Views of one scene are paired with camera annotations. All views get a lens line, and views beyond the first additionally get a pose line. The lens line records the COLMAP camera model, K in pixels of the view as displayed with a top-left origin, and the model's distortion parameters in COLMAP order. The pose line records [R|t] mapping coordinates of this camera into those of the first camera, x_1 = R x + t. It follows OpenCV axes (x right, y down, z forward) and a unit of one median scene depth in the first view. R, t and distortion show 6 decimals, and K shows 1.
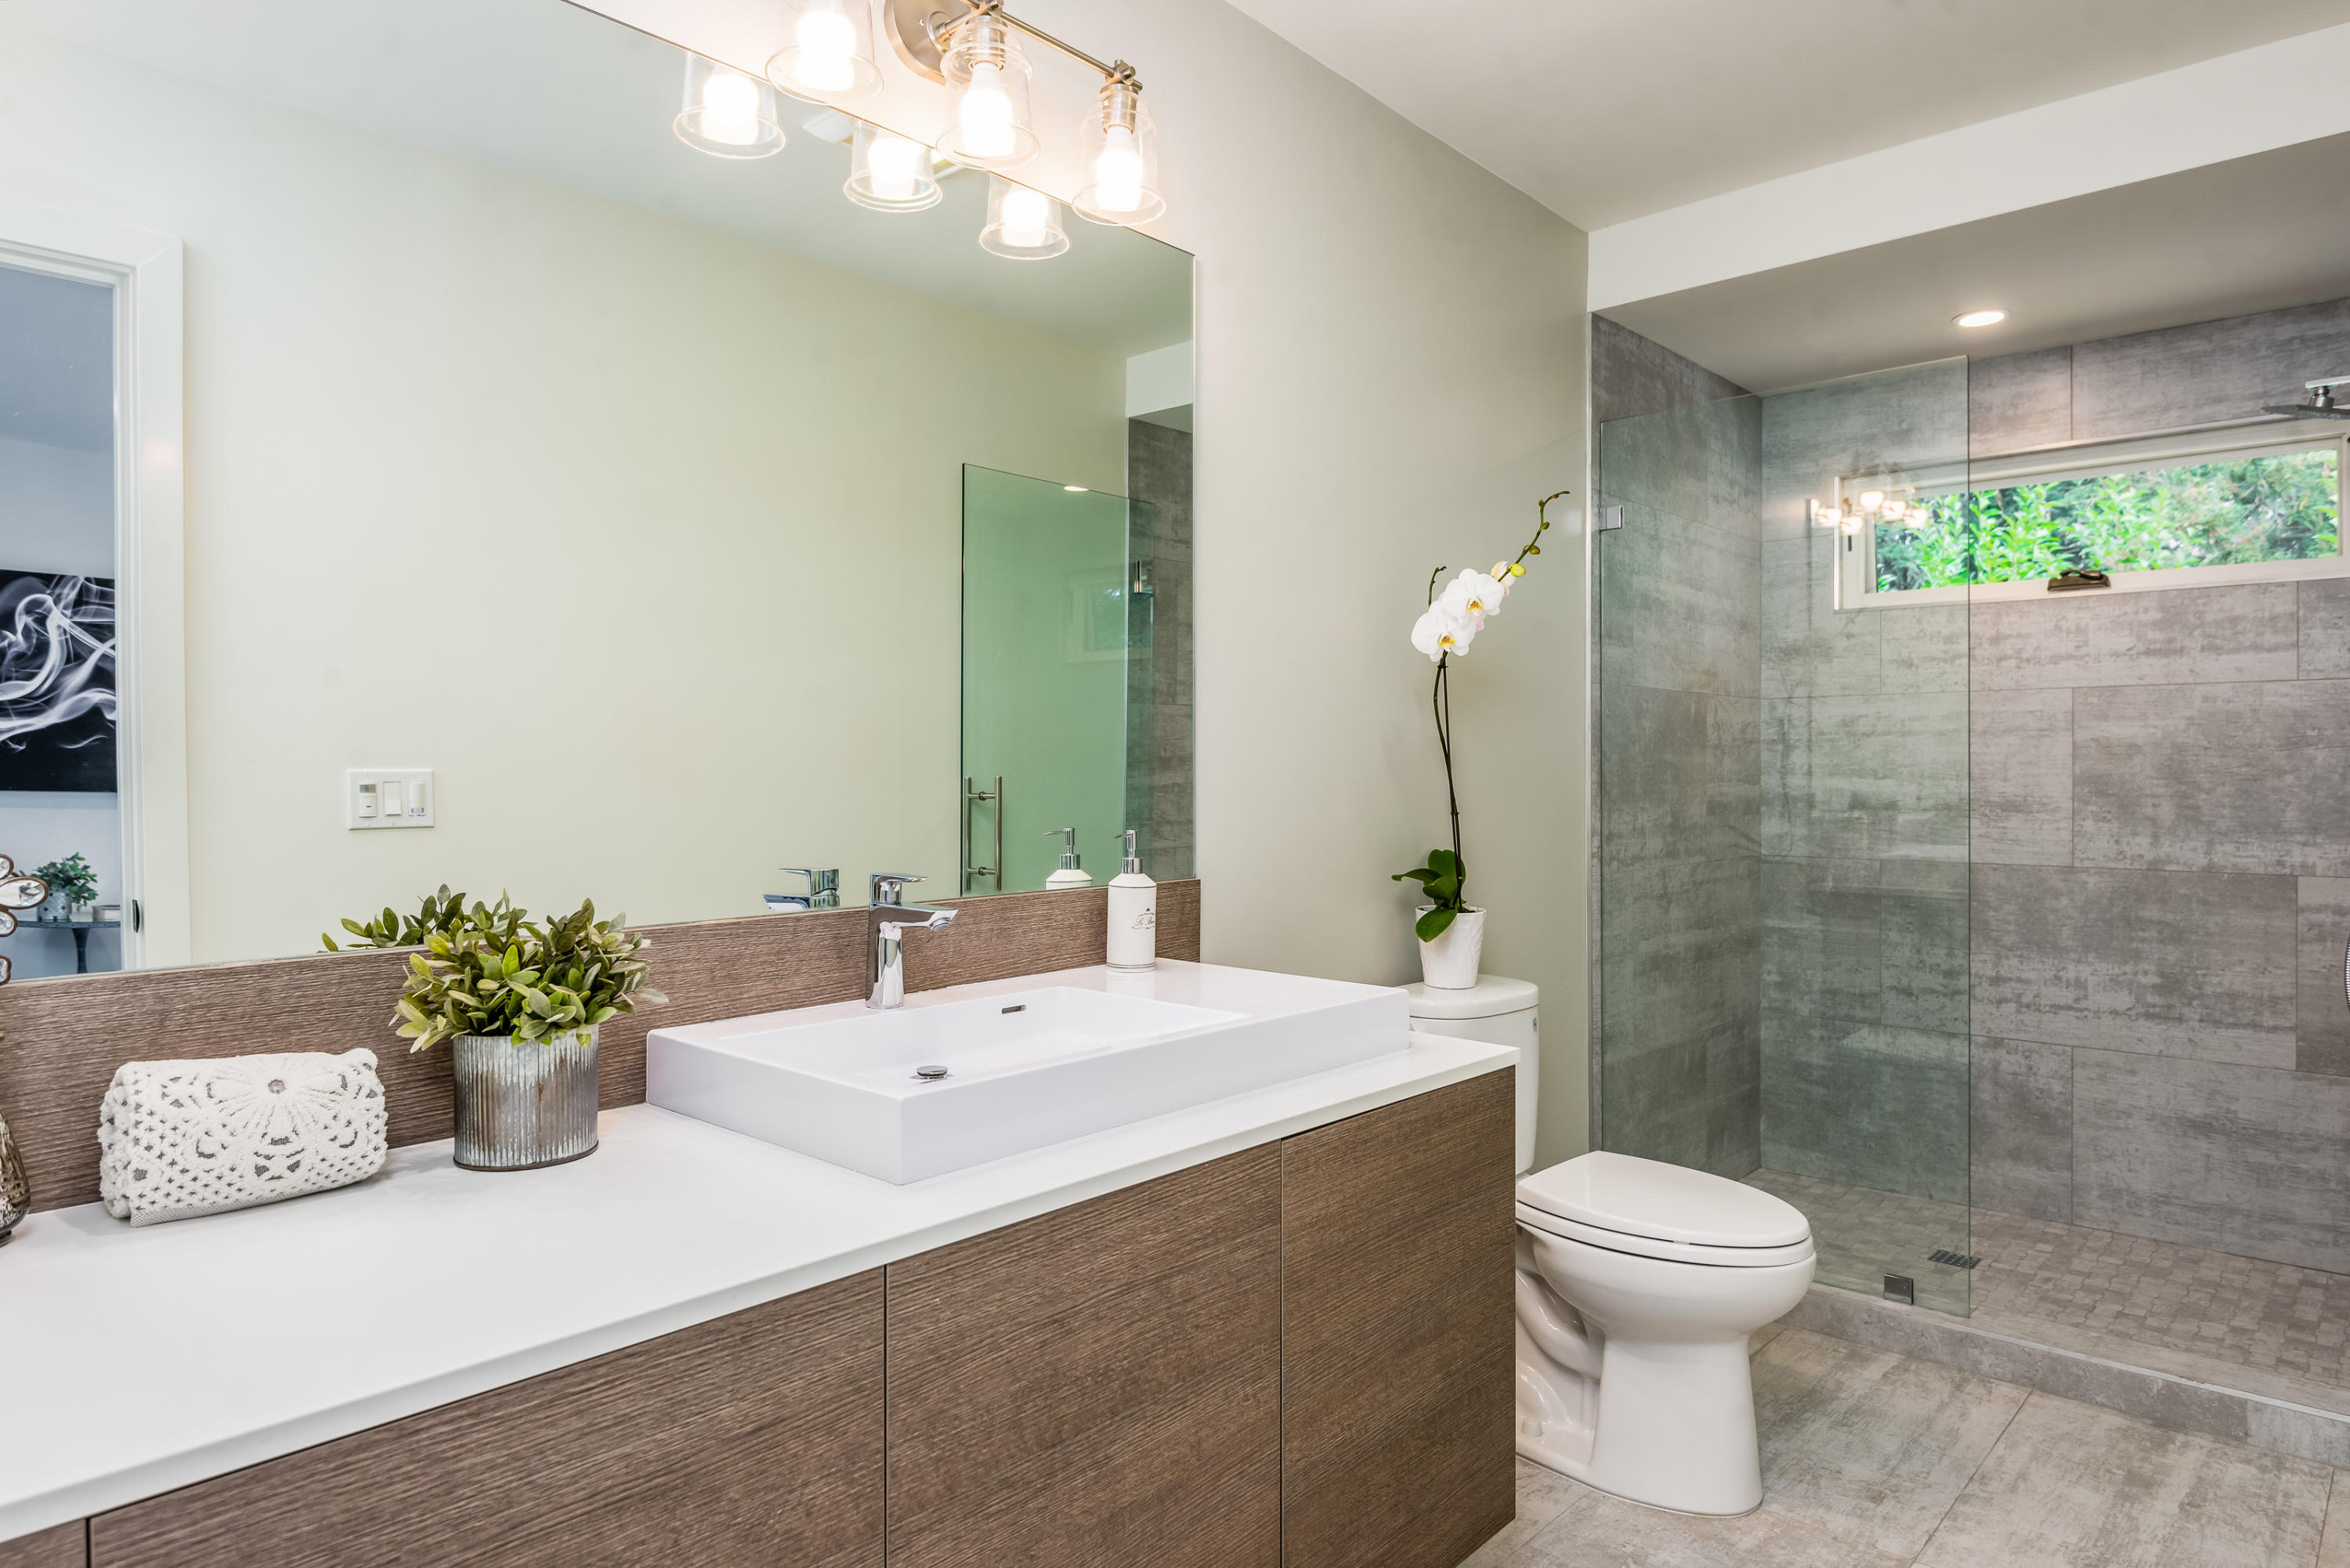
lens RADIAL K [[1403.5, 0, 1175.0], [0, 1403.5, 784.0], [0, 0, 1]] dist [-0.000622, -0.000751]
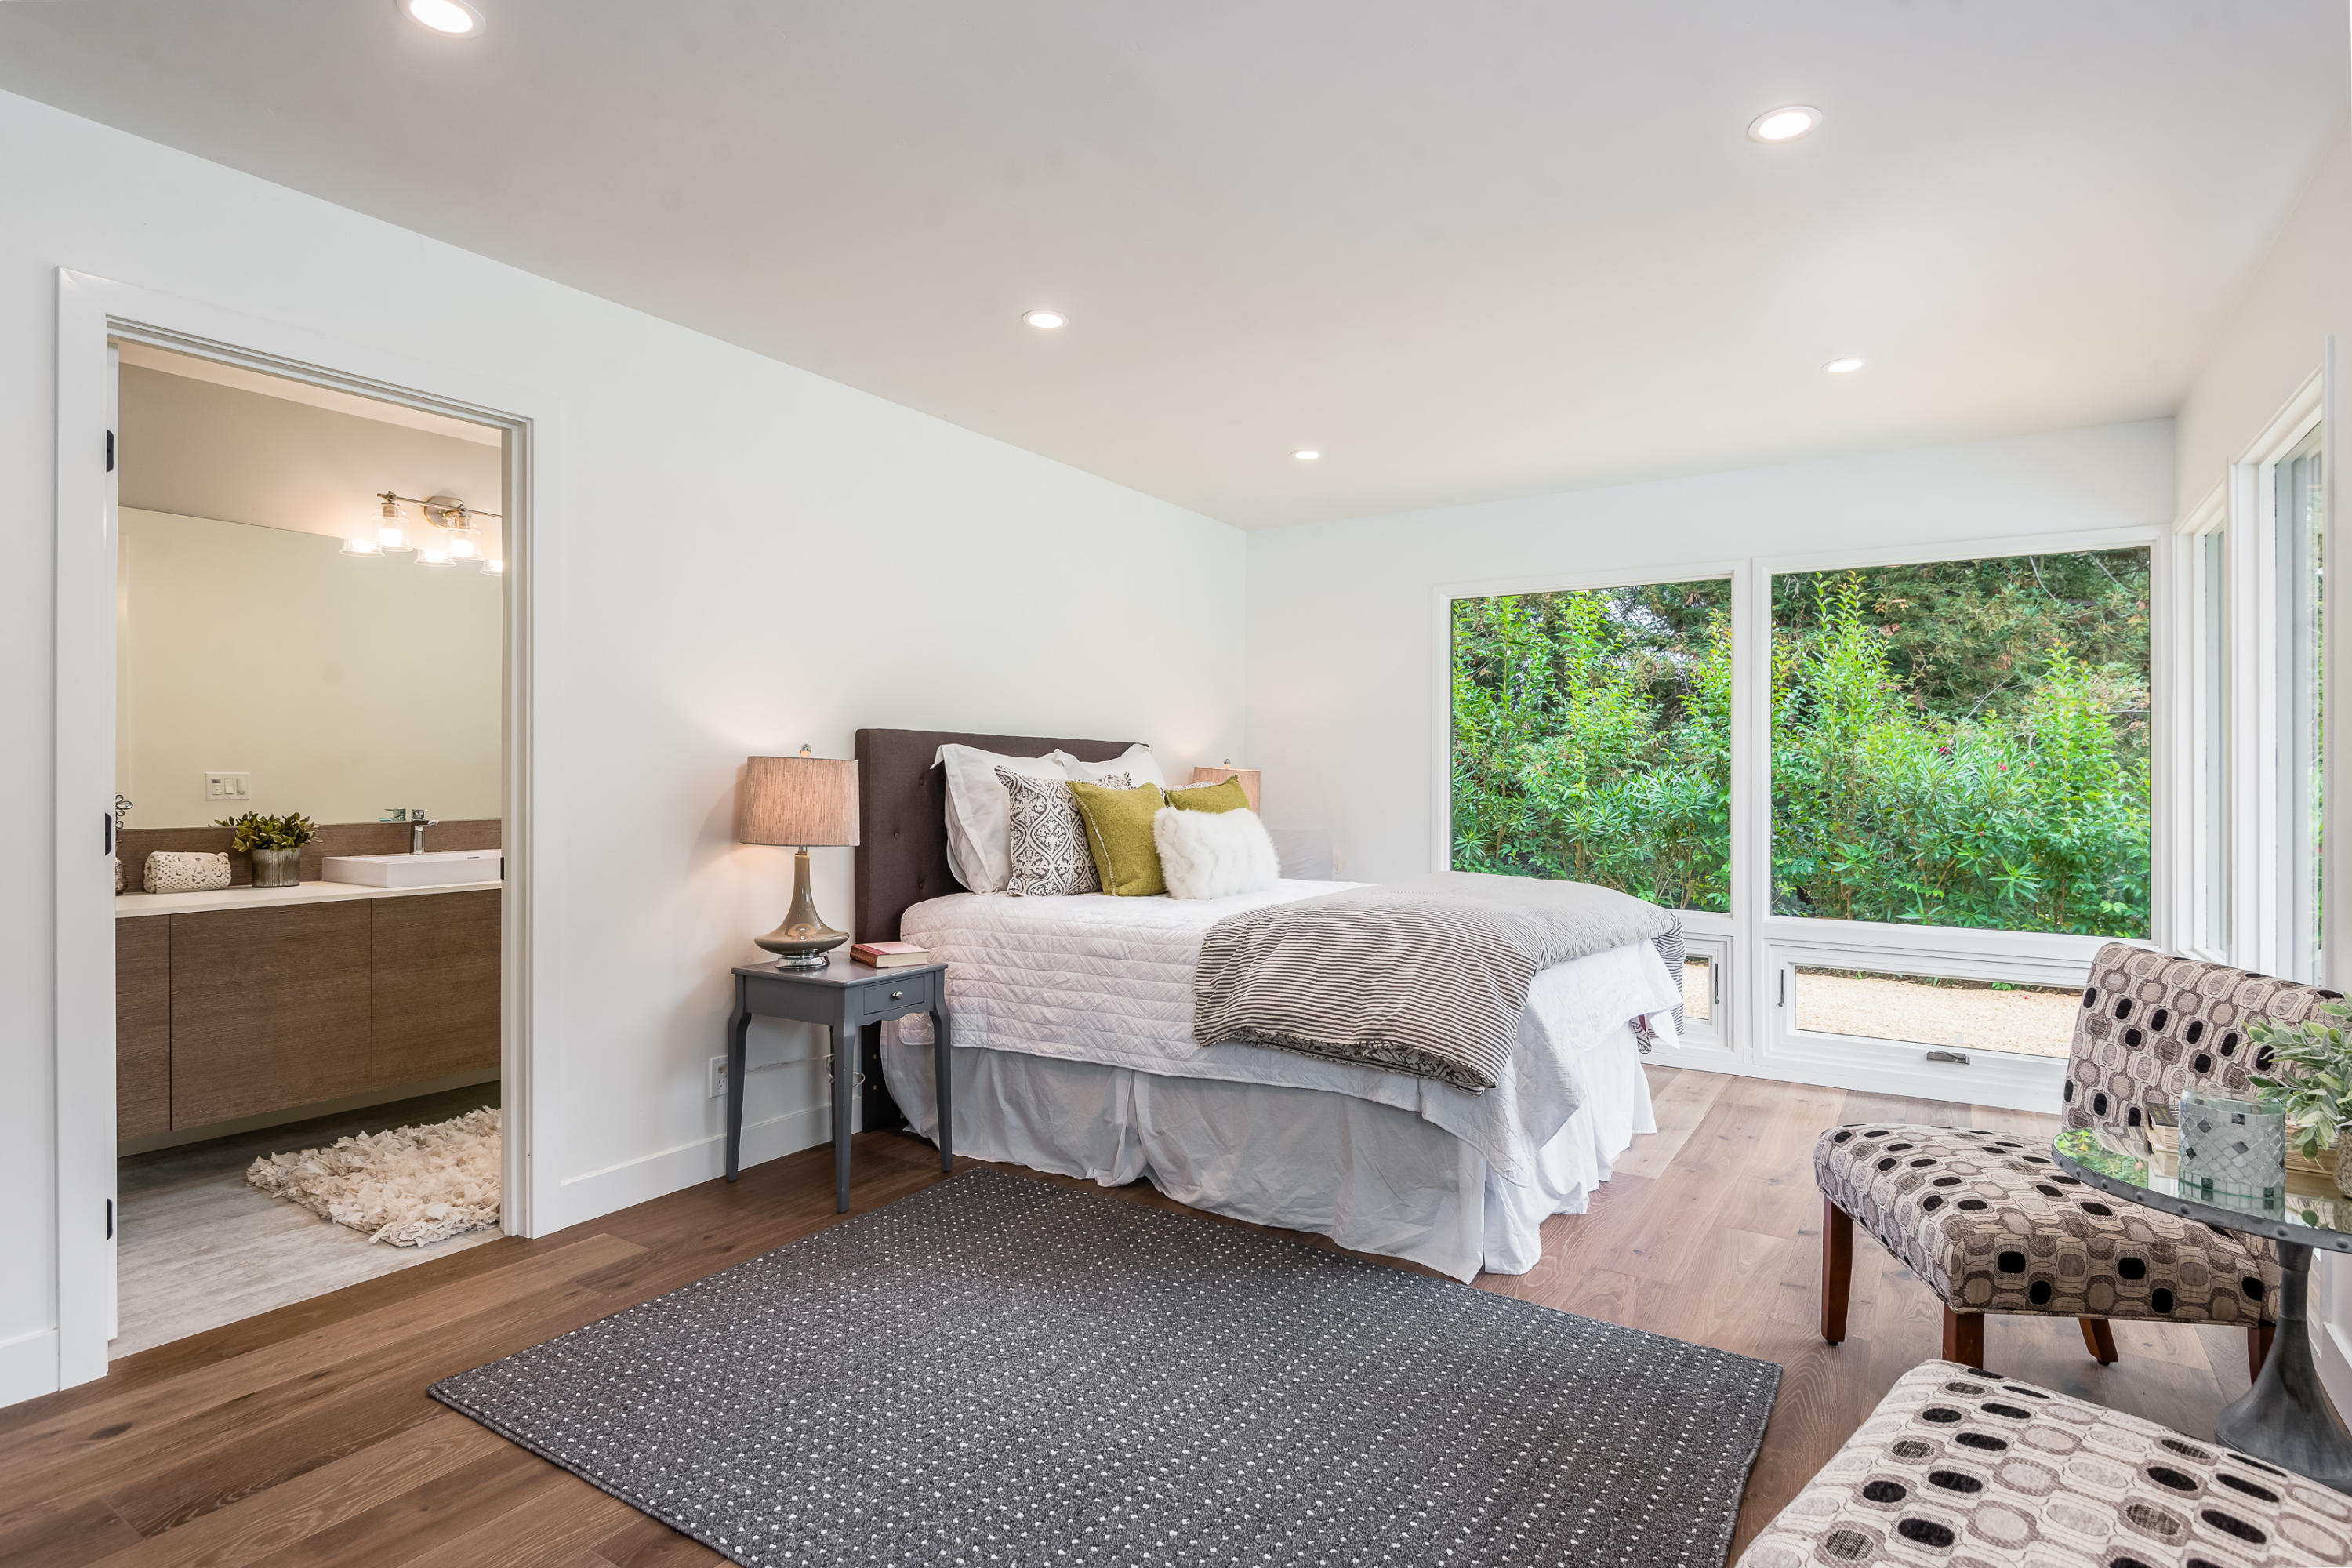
lens RADIAL K [[1147.1, 0, 1174.2], [0, 1147.1, 777.8], [0, 0, 1]] dist [-0.001264, -0.000750]
pose [[0.982463, 0.005997, 0.186361, 1.247931], [-0.005665, 0.999981, -0.002314, -0.010151], [-0.186371, 0.001218, 0.982479, -2.304079]]
